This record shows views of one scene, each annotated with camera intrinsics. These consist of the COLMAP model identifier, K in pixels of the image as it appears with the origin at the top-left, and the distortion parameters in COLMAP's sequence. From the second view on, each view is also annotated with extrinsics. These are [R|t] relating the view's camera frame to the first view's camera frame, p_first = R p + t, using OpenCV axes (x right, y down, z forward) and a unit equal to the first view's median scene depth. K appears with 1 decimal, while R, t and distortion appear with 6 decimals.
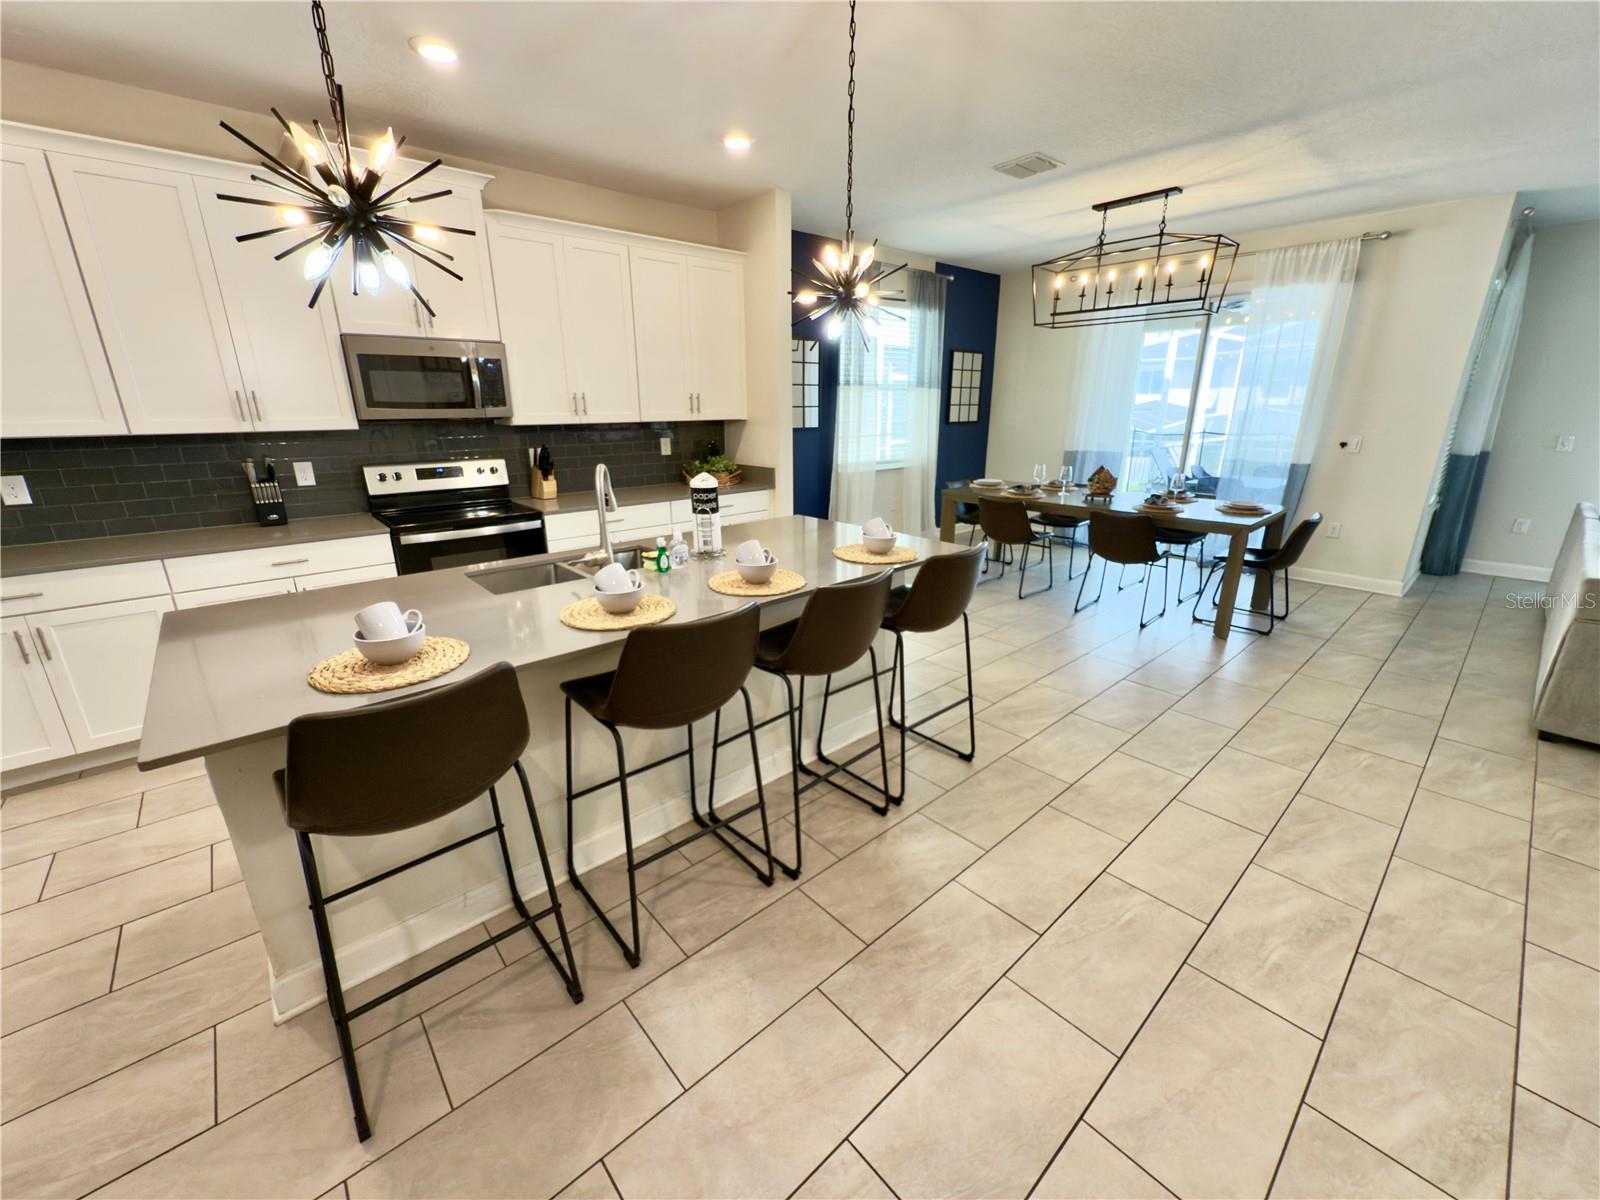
lens RADIAL K [[634.4, 0, 800.0], [0, 634.4, 600.0], [0, 0, 1]] dist [-0.000283, -0.000191]
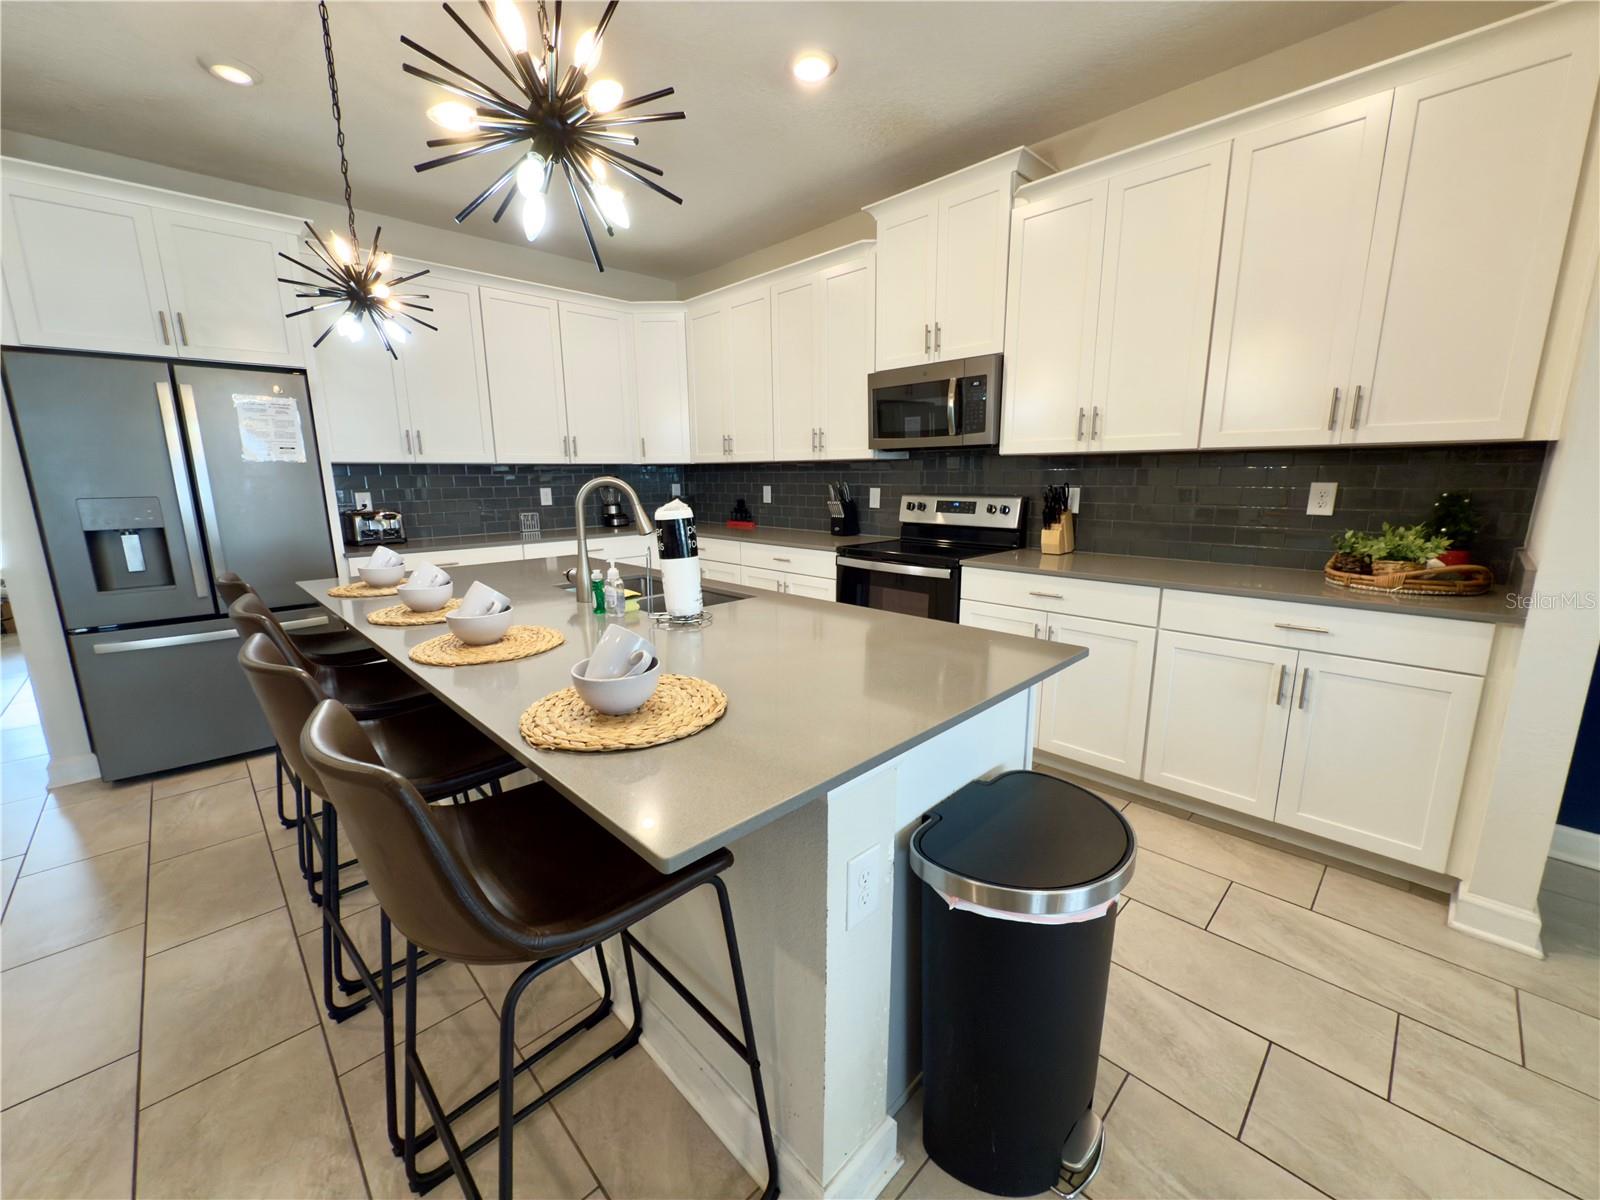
lens RADIAL K [[634.4, 0, 800.0], [0, 634.4, 600.0], [0, 0, 1]] dist [-0.000283, -0.000191]
pose [[0.057268, 0.200471, -0.978024, 0.360340], [-0.289982, 0.940738, 0.175848, -0.170714], [0.955317, 0.273539, 0.112007, 0.718823]]
